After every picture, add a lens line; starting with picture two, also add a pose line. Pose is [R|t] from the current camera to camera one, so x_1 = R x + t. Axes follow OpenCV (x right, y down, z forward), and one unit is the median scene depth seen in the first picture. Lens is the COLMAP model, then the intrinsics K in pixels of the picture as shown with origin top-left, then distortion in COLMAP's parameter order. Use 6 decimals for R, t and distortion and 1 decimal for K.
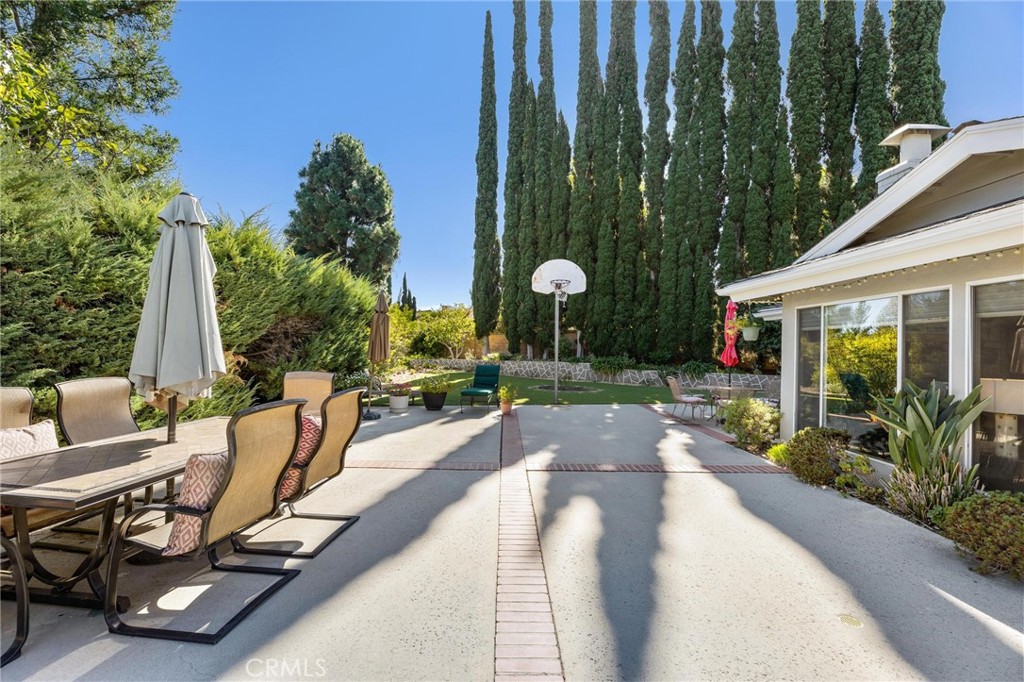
lens RADIAL K [[443.3, 0, 509.3], [0, 443.3, 344.0], [0, 0, 1]] dist [-0.003636, -0.000035]
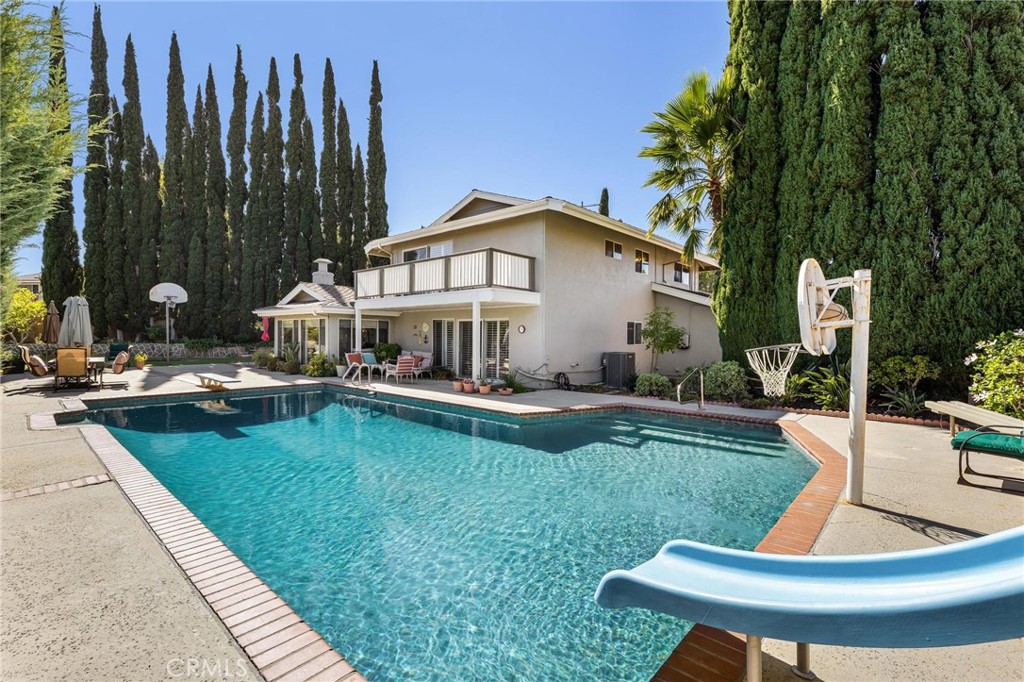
lens RADIAL K [[457.1, 0, 505.8], [0, 457.1, 343.7], [0, 0, 1]] dist [0.004407, 0.000298]
pose [[0.684009, -0.025486, 0.729028, -0.161043], [-0.005219, 0.999193, 0.039828, -0.016737], [-0.729455, -0.031048, 0.683324, -0.644253]]
